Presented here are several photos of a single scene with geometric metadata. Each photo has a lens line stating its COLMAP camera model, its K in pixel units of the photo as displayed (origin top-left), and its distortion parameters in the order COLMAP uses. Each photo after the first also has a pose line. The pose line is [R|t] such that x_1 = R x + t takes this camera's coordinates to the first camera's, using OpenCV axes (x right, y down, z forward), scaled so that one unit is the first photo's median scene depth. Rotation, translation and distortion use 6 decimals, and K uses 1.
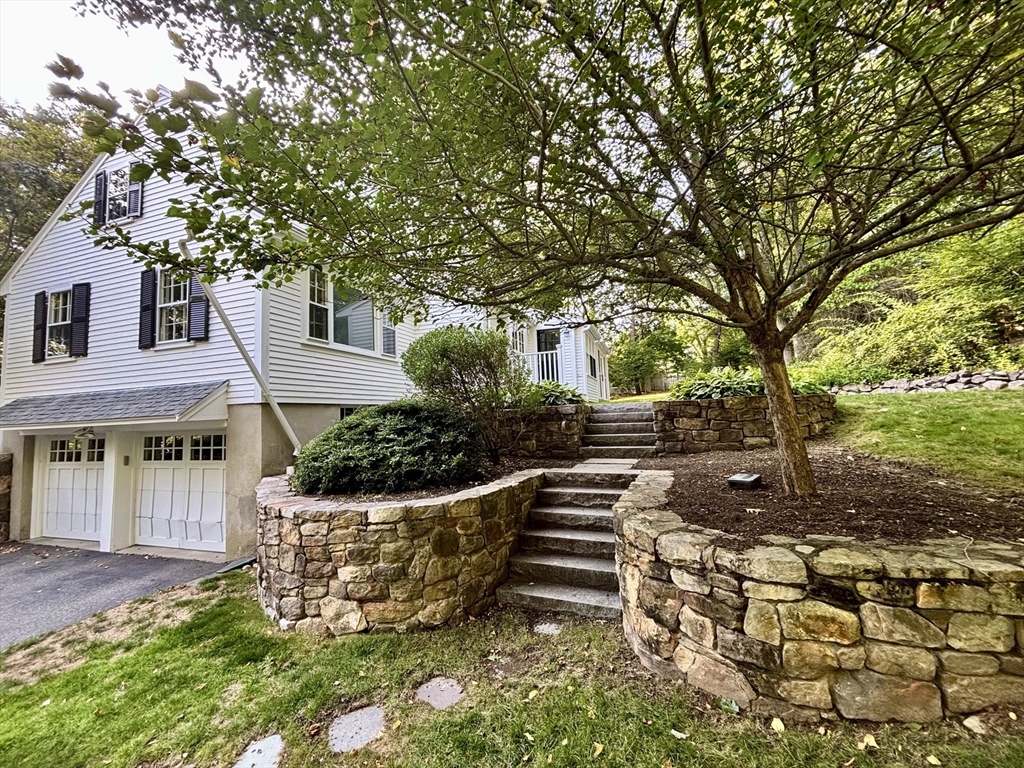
lens RADIAL K [[411.6, 0, 513.9], [0, 411.6, 384.4], [0, 0, 1]] dist [0.000196, -0.000590]
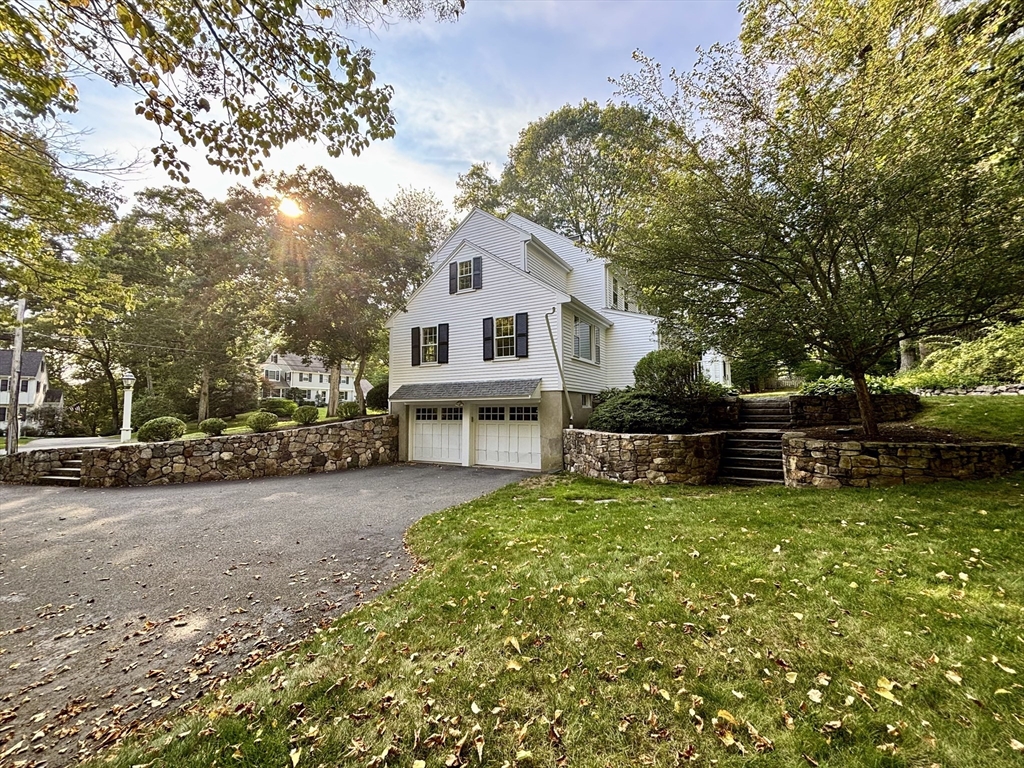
lens RADIAL K [[411.6, 0, 513.6], [0, 411.6, 379.4], [0, 0, 1]] dist [0.000196, -0.000590]
pose [[0.978477, 0.019659, -0.205416, -0.426341], [-0.019334, 0.999807, 0.003591, -0.009443], [0.205447, 0.000457, 0.978668, -0.889710]]
